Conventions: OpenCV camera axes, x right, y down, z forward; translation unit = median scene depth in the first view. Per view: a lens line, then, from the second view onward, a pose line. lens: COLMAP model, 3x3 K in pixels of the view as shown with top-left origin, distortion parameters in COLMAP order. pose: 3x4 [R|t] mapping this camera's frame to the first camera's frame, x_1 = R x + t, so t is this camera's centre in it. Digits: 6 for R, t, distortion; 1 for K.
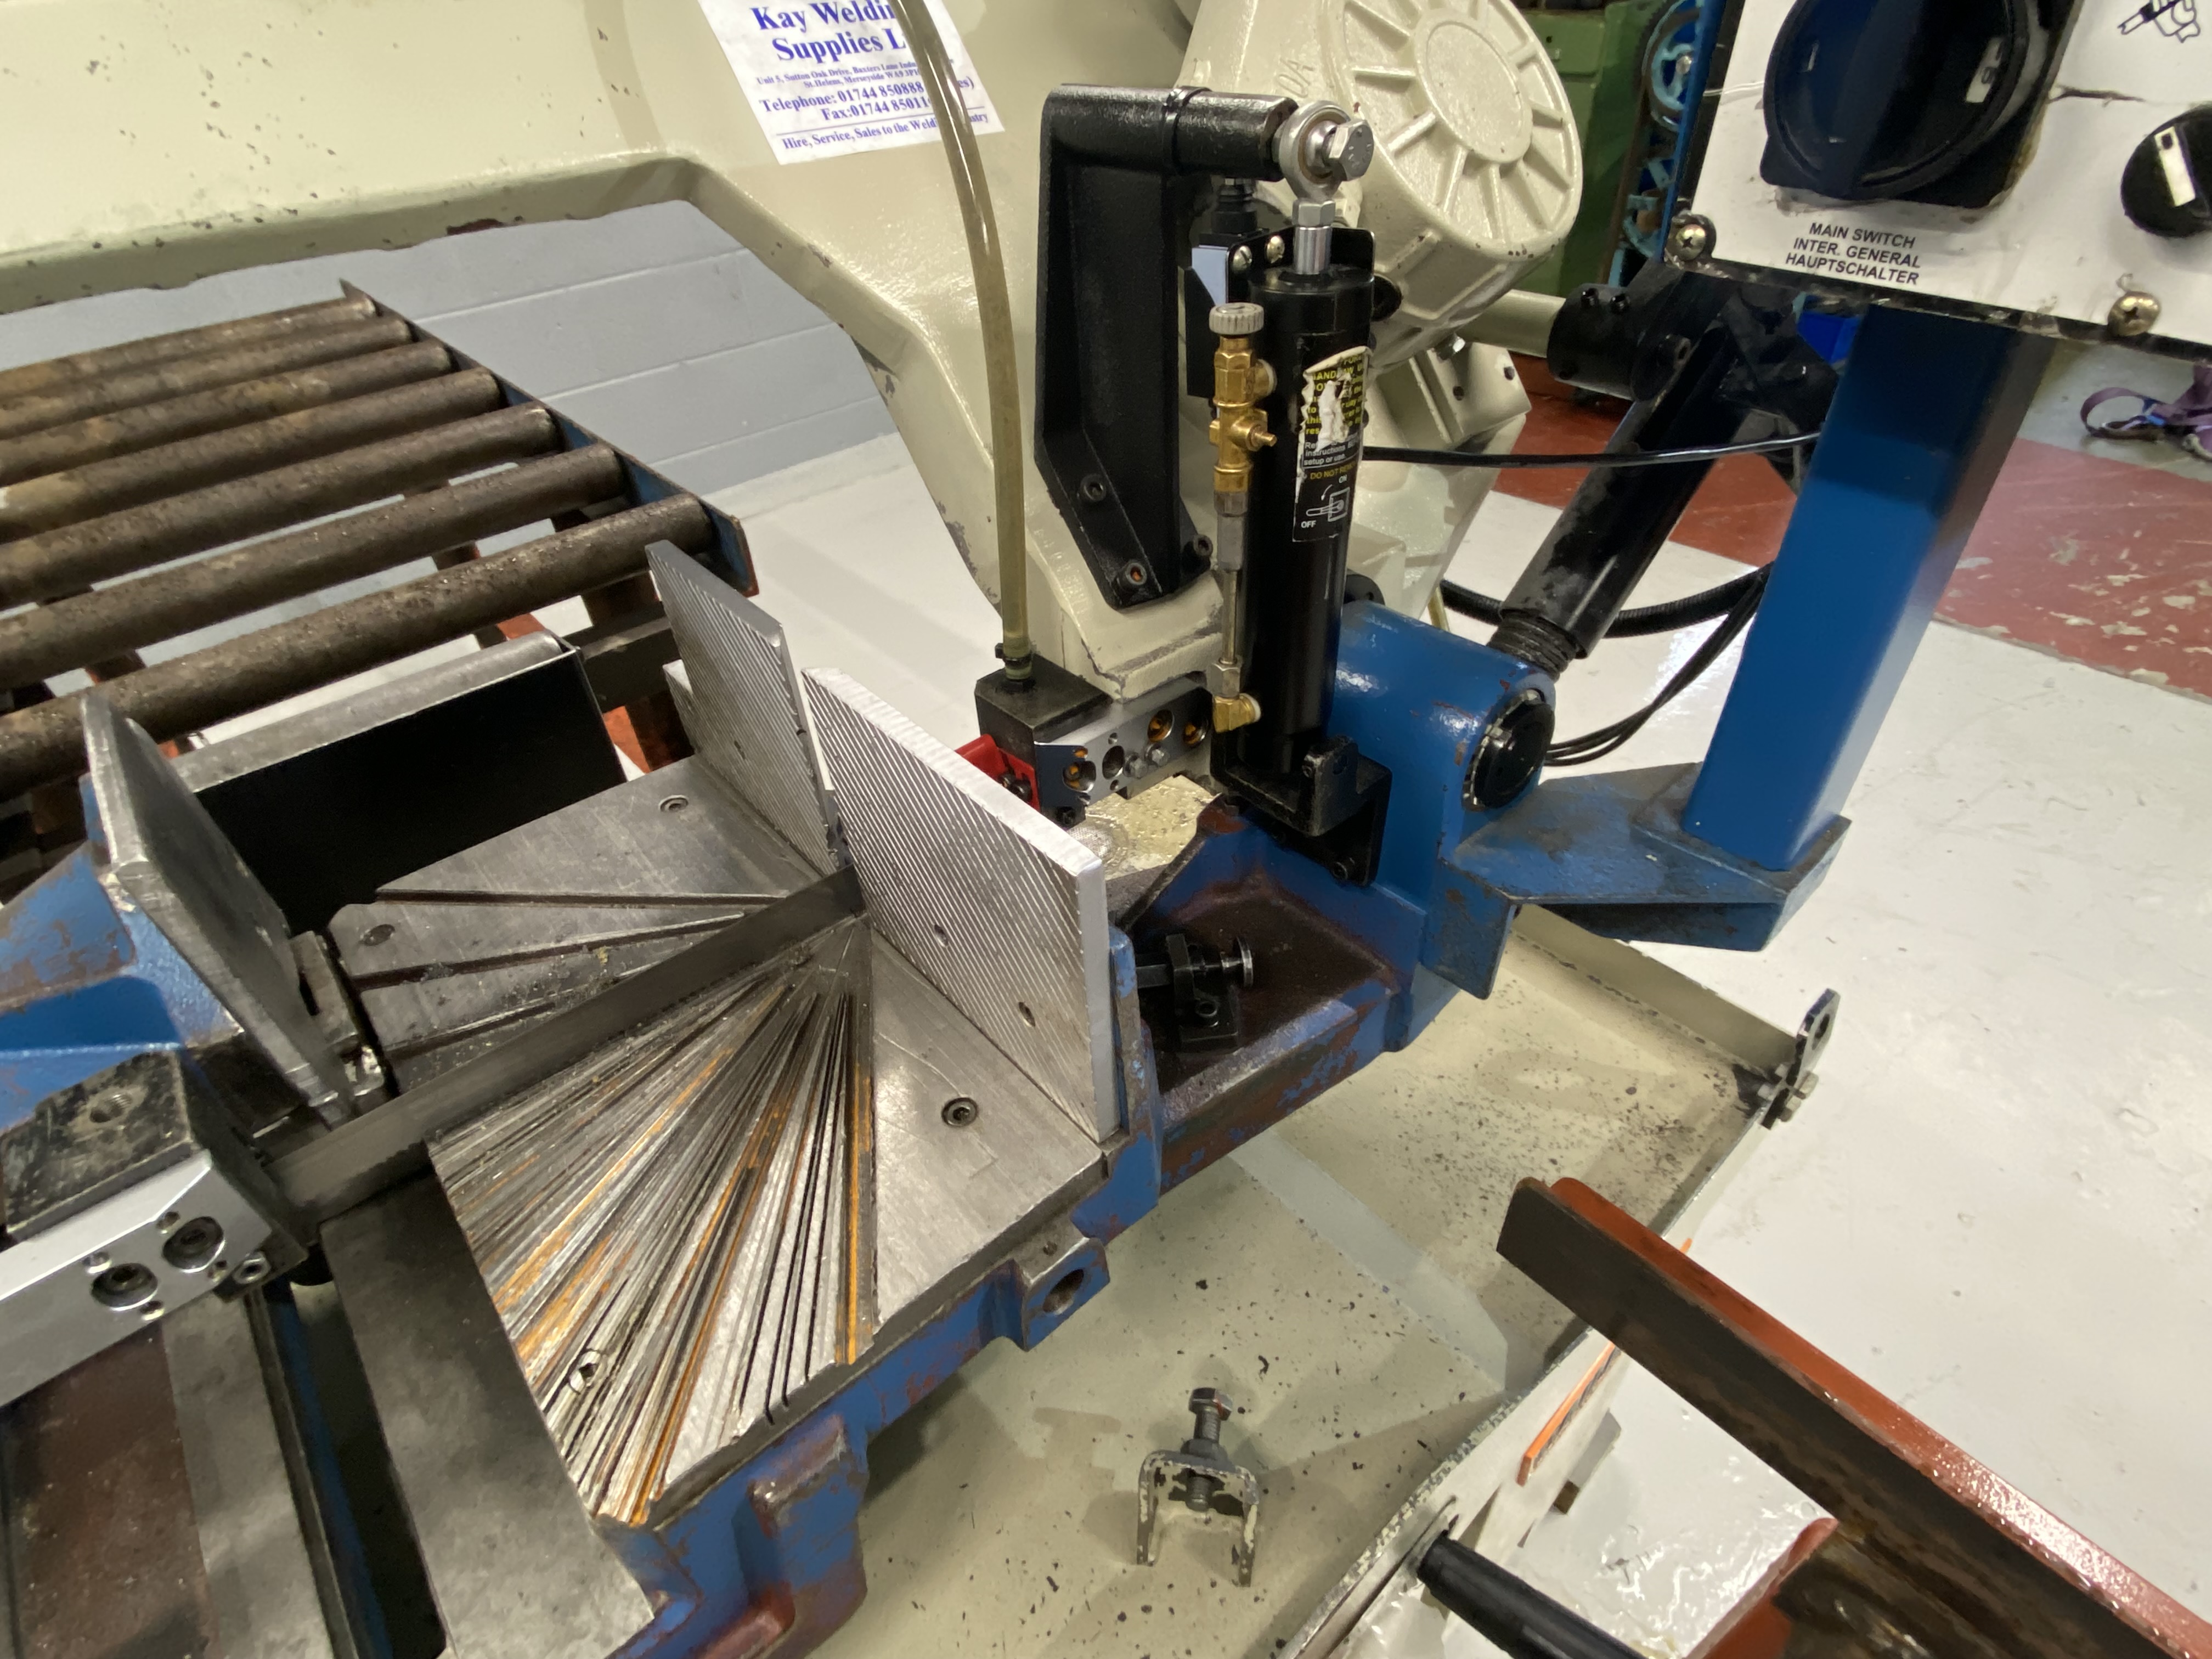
lens RADIAL K [[1103.6, 0, 1117.9], [0, 1103.6, 834.2], [0, 0, 1]] dist [0.024099, -0.024756]
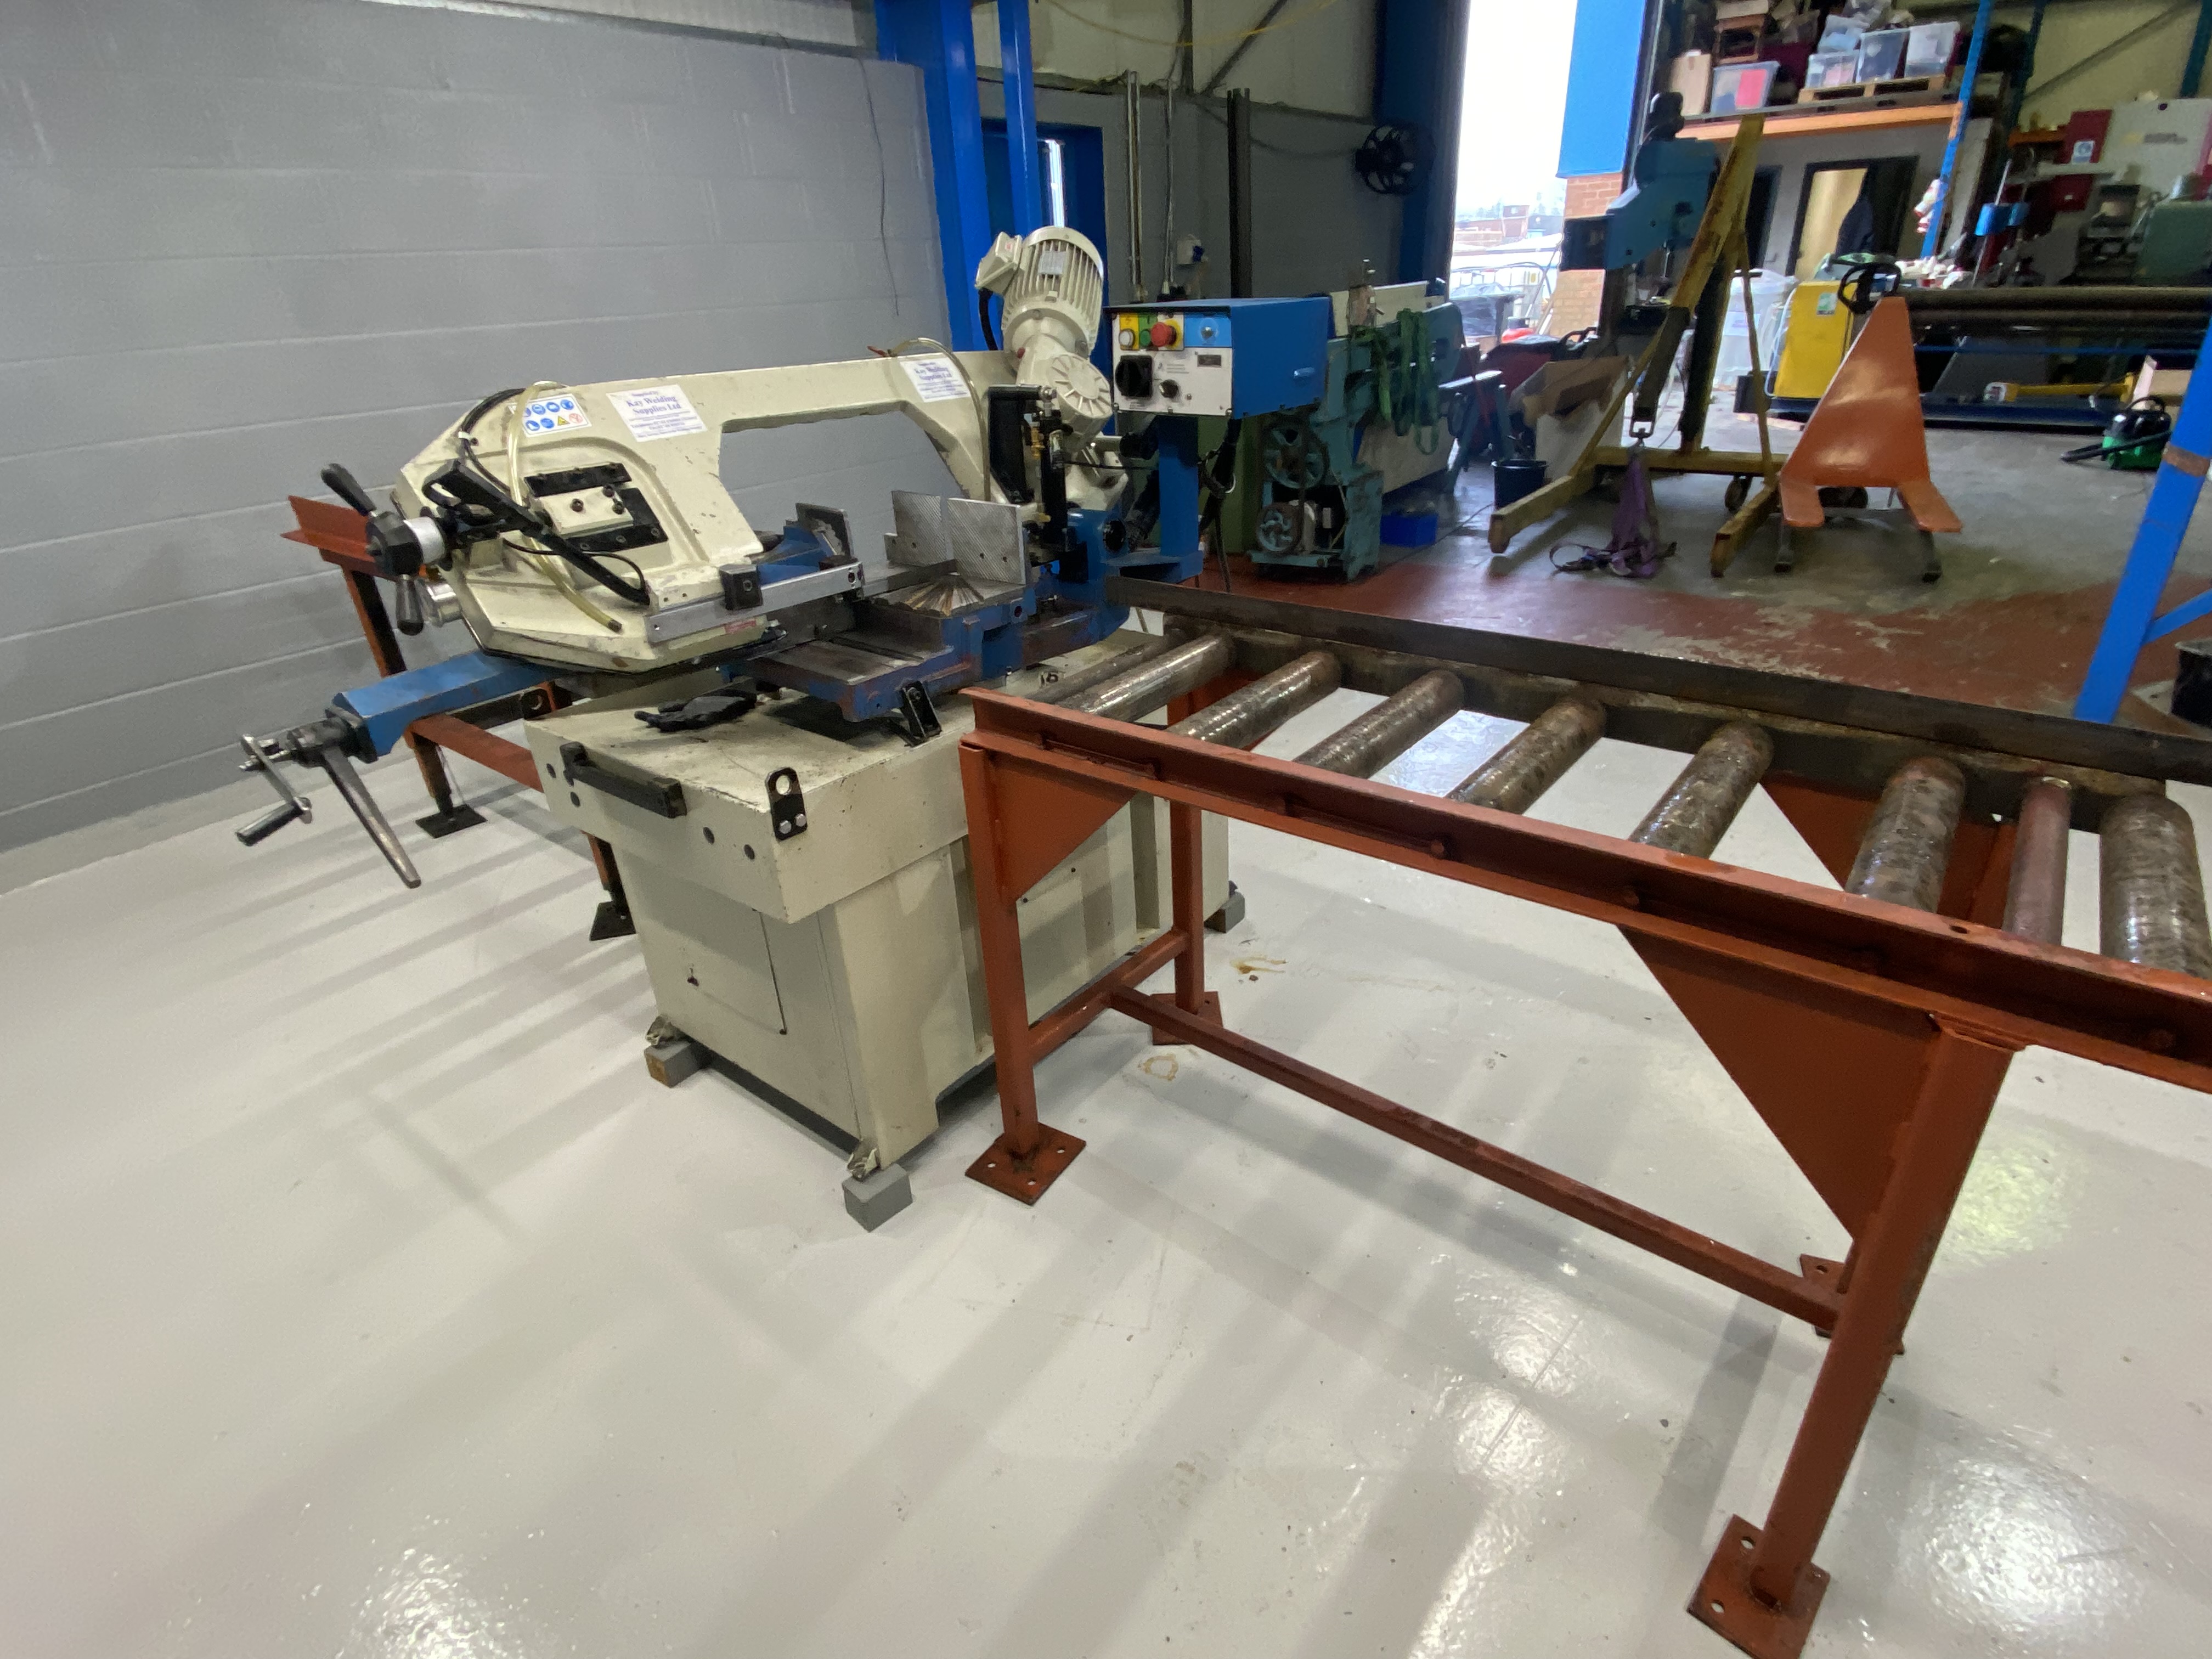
lens RADIAL K [[1100.9, 0, 1113.0], [0, 1100.9, 836.3], [0, 0, 1]] dist [0.054203, -0.070640]
pose [[0.986346, -0.077930, 0.145084, -0.316567], [0.108142, 0.970898, -0.213688, 1.868339], [-0.124209, 0.226460, 0.966068, -2.640707]]
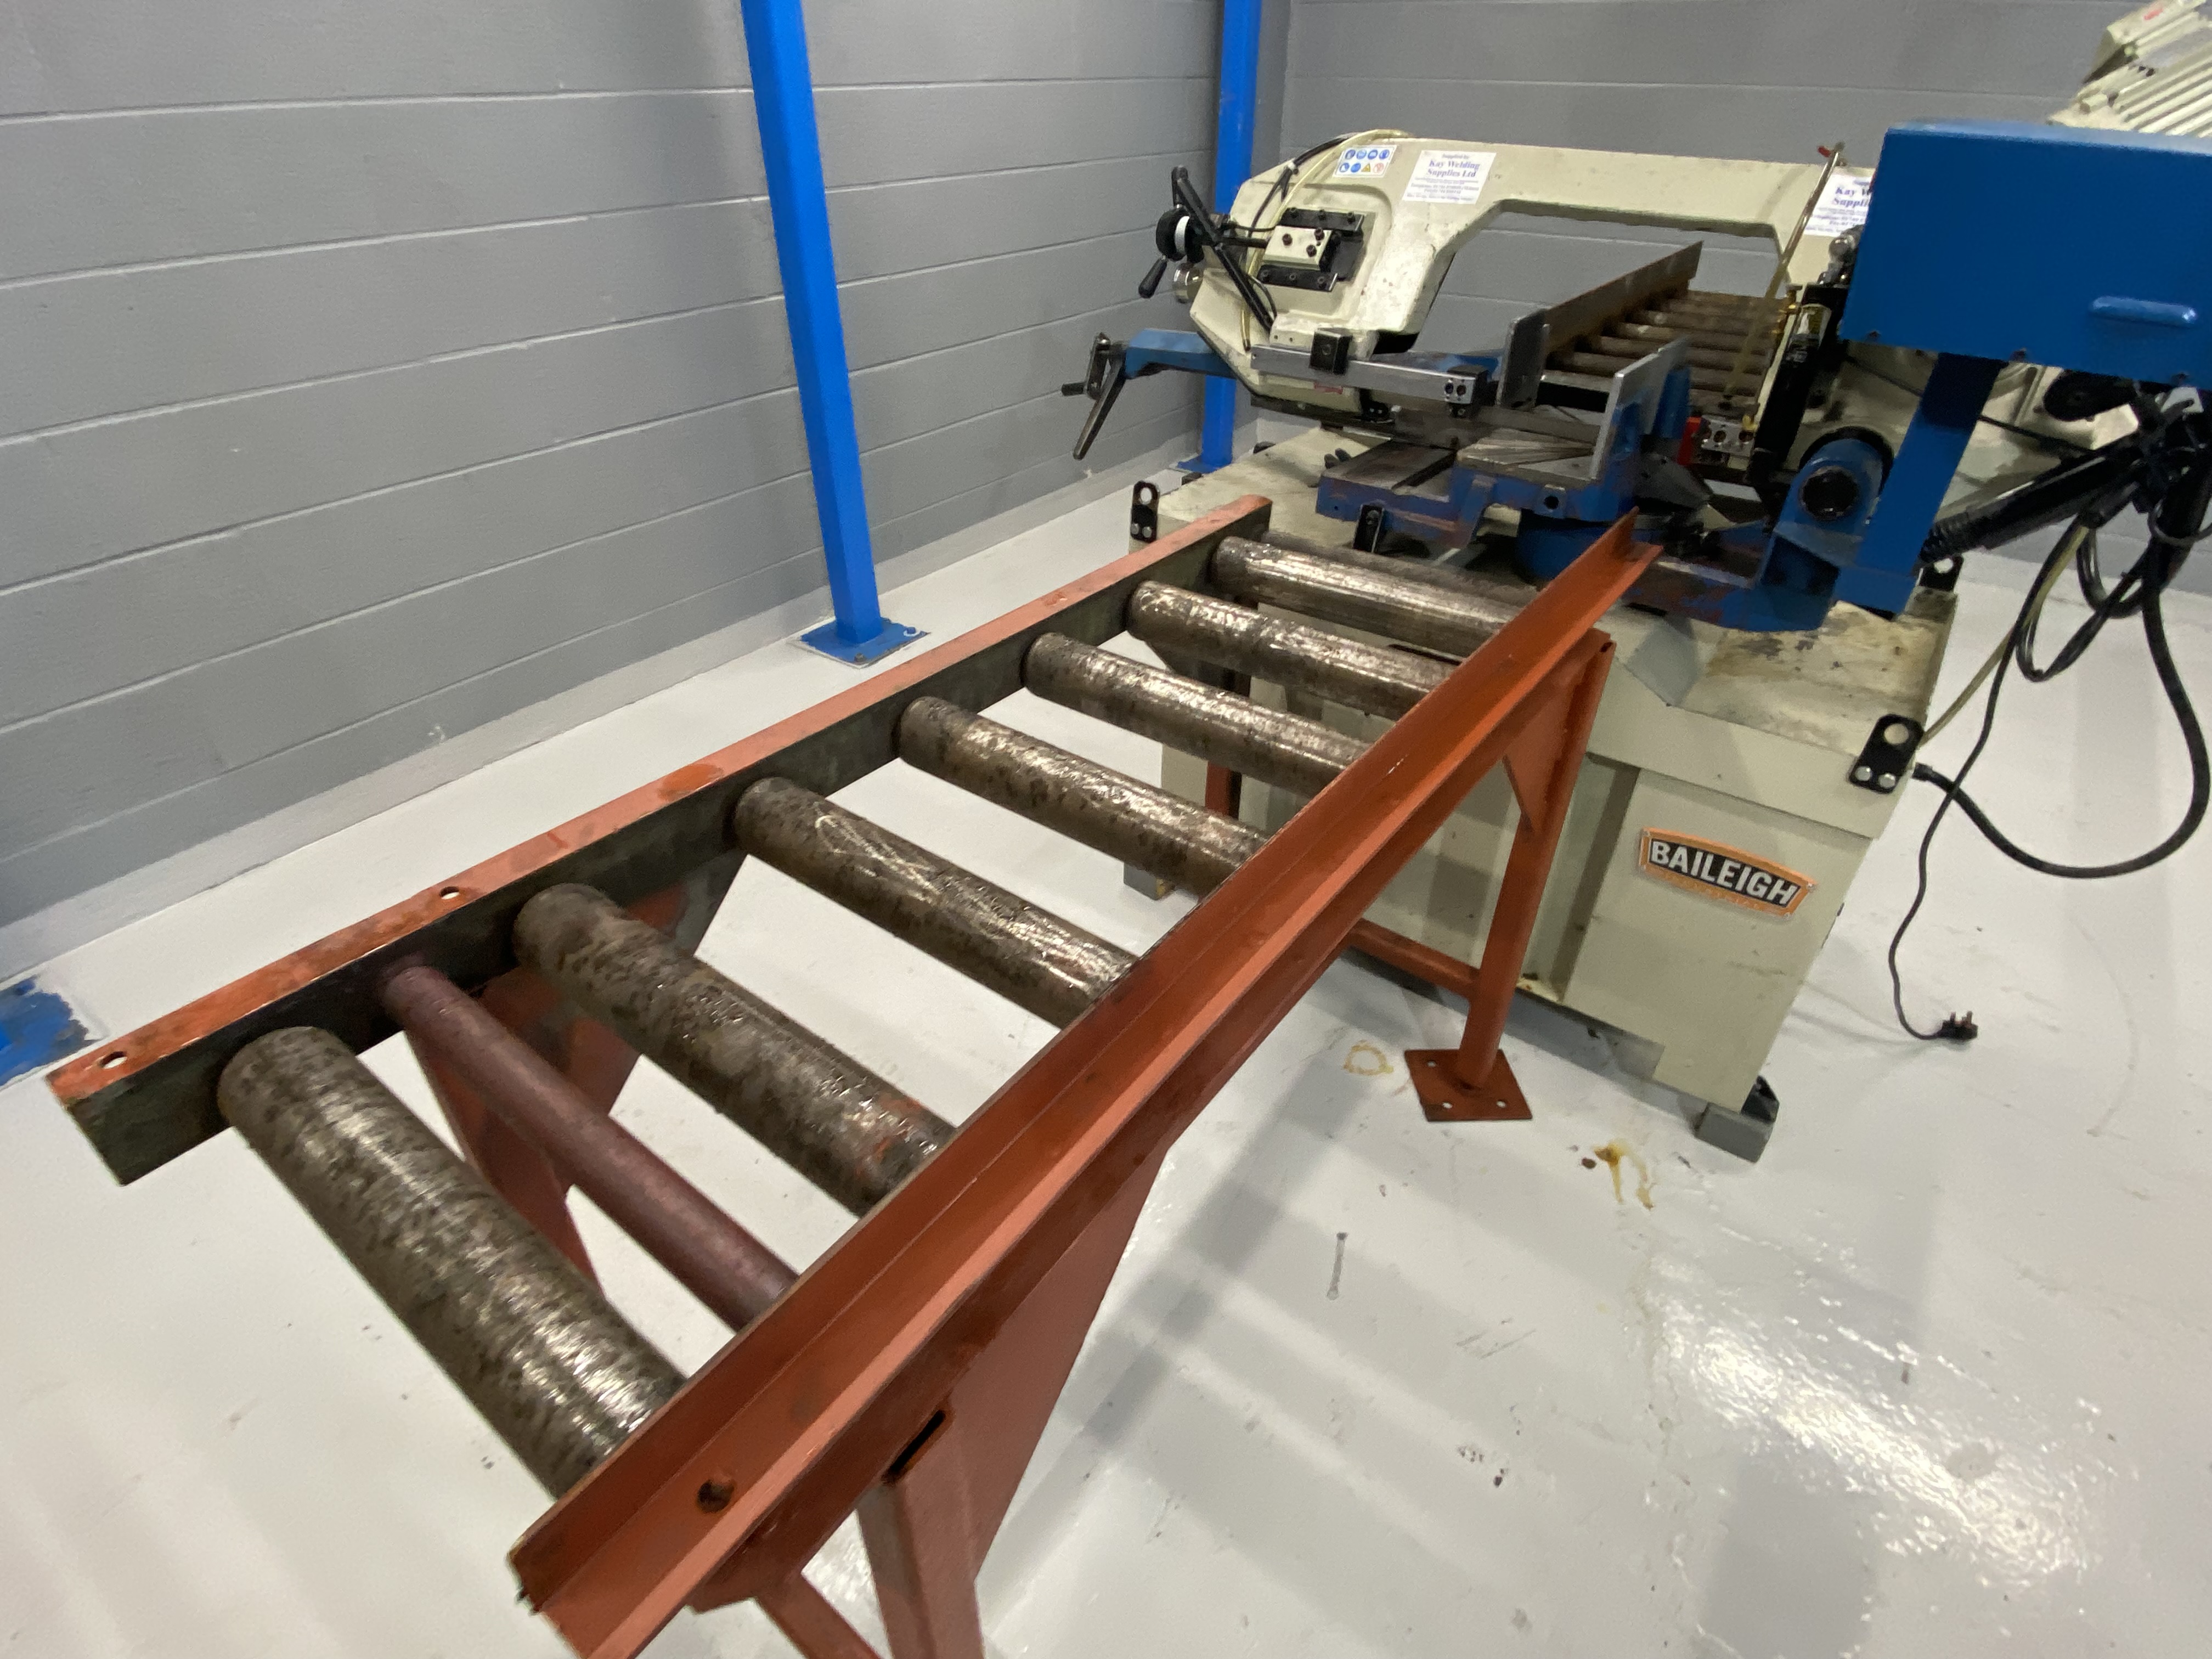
lens RADIAL K [[1091.0, 0, 1106.9], [0, 1091.0, 834.1], [0, 0, 1]] dist [0.025032, -0.035381]
pose [[0.191136, 0.598280, -0.778156, 2.511520], [-0.630684, 0.682325, 0.369688, 0.590246], [0.752133, 0.420110, 0.507743, -1.209632]]
